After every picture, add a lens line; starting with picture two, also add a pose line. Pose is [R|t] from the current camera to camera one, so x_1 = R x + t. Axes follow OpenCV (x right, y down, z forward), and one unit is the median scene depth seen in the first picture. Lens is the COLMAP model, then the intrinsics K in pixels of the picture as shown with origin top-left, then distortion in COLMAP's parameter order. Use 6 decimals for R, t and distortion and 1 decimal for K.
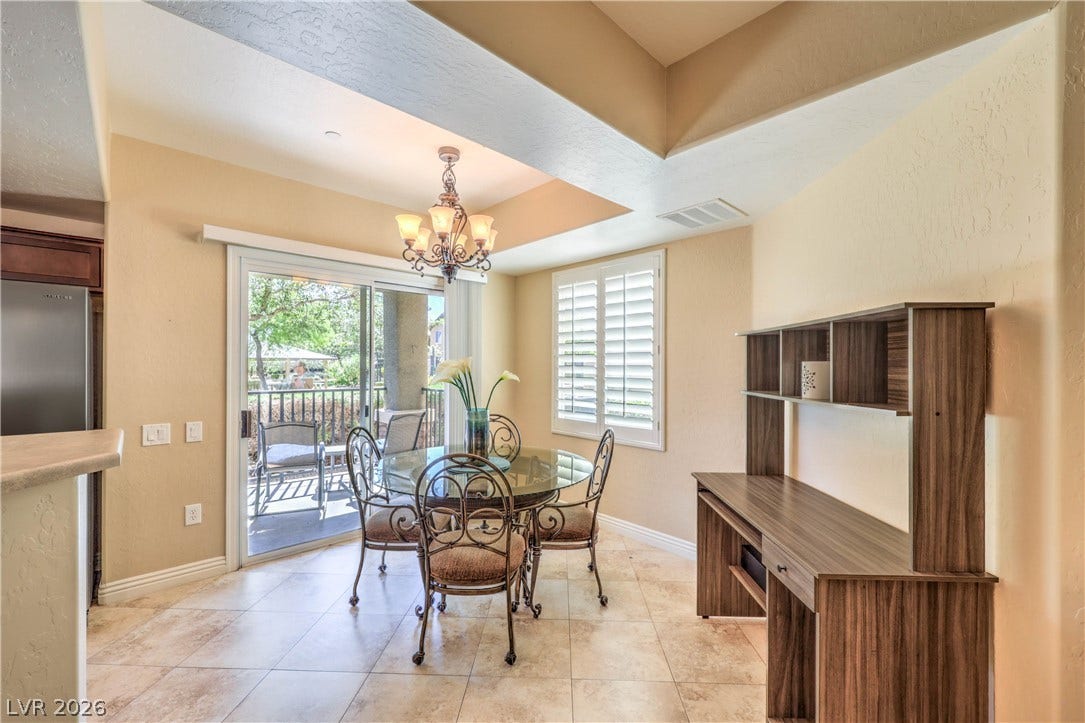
lens RADIAL K [[438.1, 0, 543.8], [0, 438.1, 366.1], [0, 0, 1]] dist [-0.000565, 0.000405]
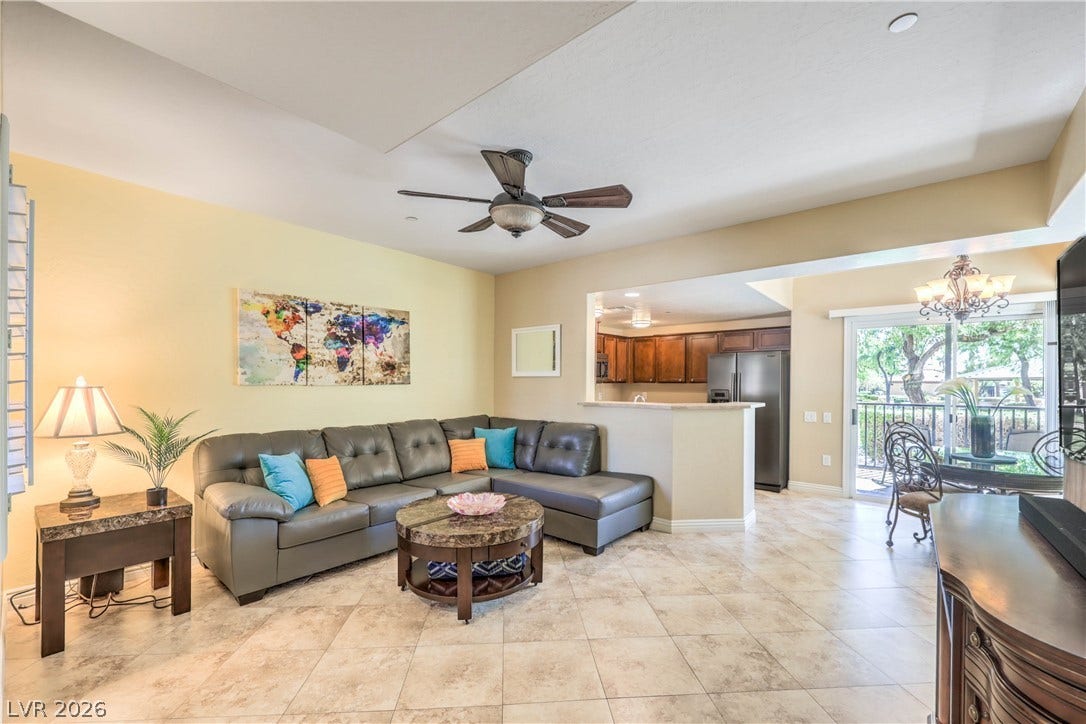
lens RADIAL K [[447.9, 0, 540.5], [0, 447.9, 381.3], [0, 0, 1]] dist [0.000673, 0.000041]
pose [[0.112064, -0.006082, -0.993682, 1.022861], [-0.004306, 0.999969, -0.006606, 0.006674], [0.993692, 0.005019, 0.112035, -0.477717]]
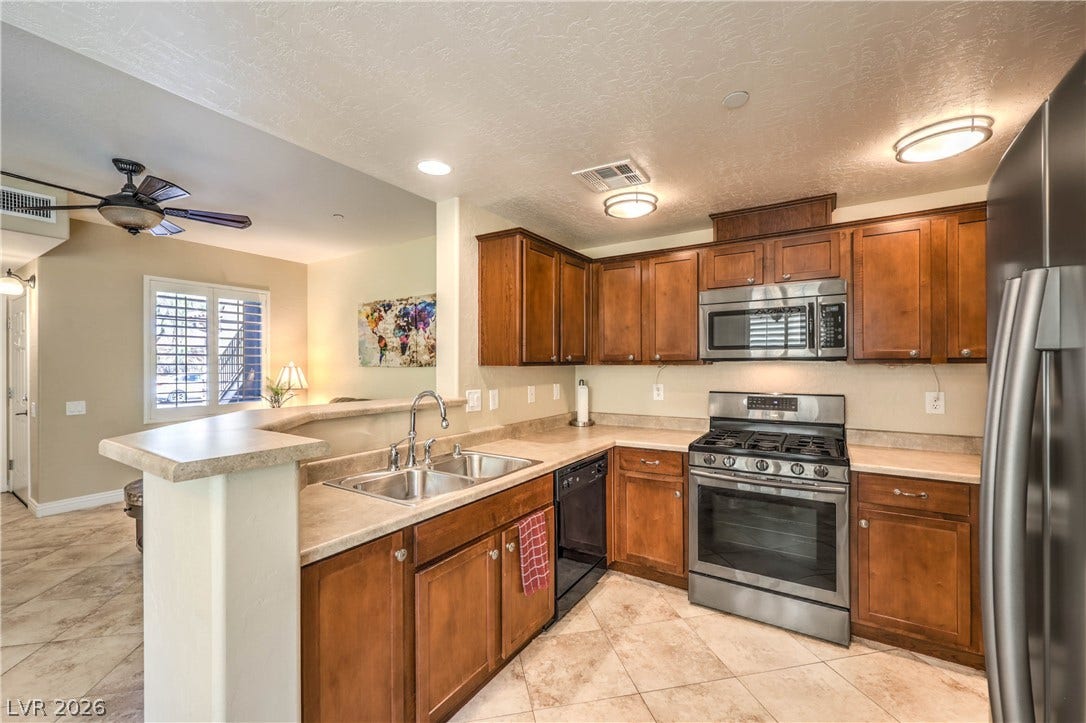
lens RADIAL K [[438.5, 0, 544.3], [0, 438.5, 366.1], [0, 0, 1]] dist [-0.000565, 0.000405]
pose [[-0.970582, -0.002609, -0.240759, -0.636332], [-0.003425, 0.999990, 0.002968, 0.002915], [0.240748, 0.003706, -0.970580, 0.838388]]
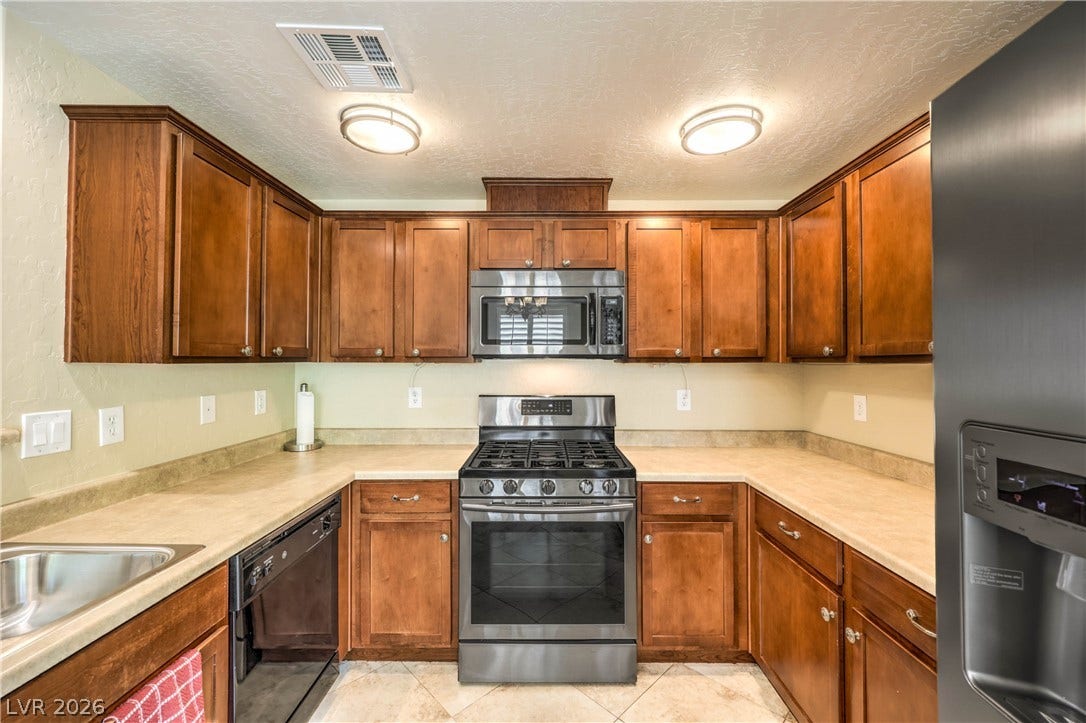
lens RADIAL K [[434.0, 0, 543.2], [0, 434.0, 357.7], [0, 0, 1]] dist [-0.003691, 0.000112]
pose [[-0.692047, -0.016729, -0.721659, -0.745880], [-0.007910, 0.999847, -0.015592, 0.003698], [0.721810, -0.005082, -0.692073, 0.592705]]
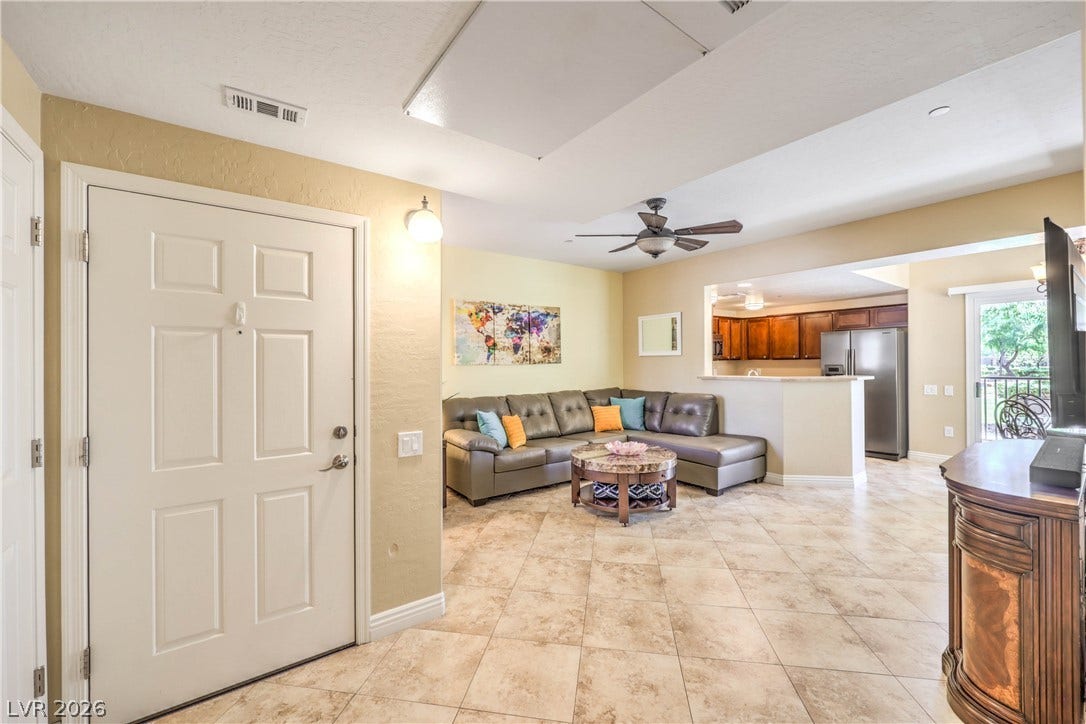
lens RADIAL K [[434.0, 0, 543.2], [0, 434.0, 358.2], [0, 0, 1]] dist [-0.003691, 0.000112]
pose [[-0.125549, -0.010891, -0.992028, 1.406398], [0.007845, 0.999898, -0.011970, 0.008885], [0.992056, -0.009286, -0.125451, -0.596429]]
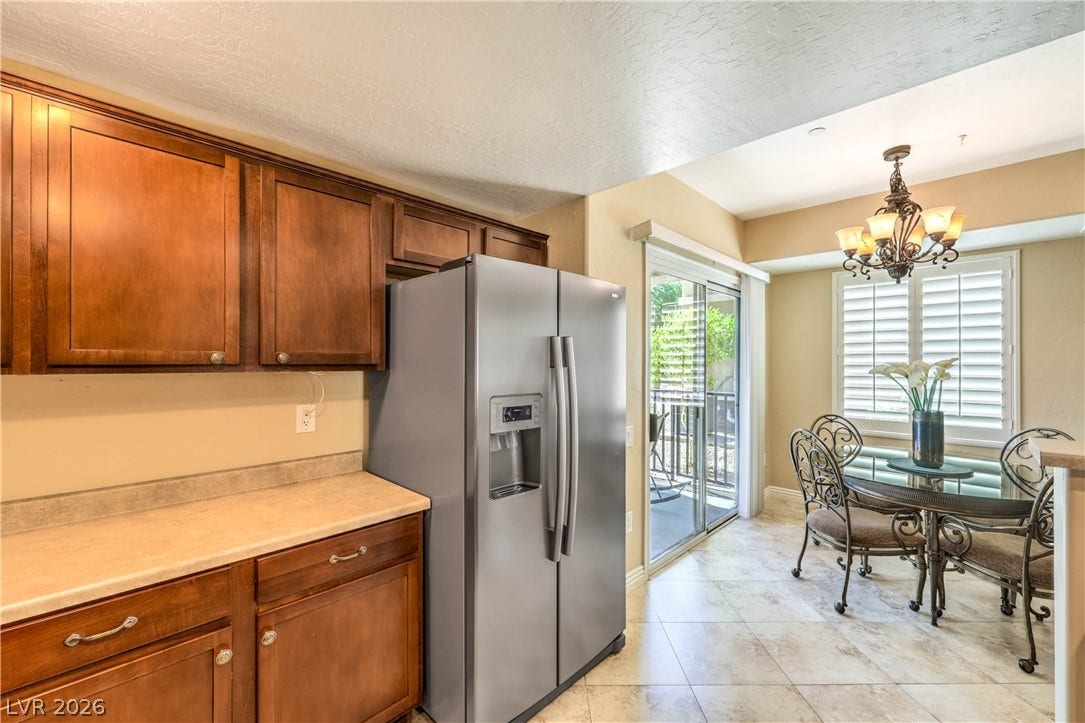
lens RADIAL K [[438.1, 0, 543.8], [0, 438.1, 366.1], [0, 0, 1]] dist [-0.000565, 0.000405]
pose [[0.998845, -0.005006, 0.047795, -1.014528], [0.004907, 0.999986, 0.002169, -0.008002], [-0.047805, -0.001932, 0.998855, 0.050092]]
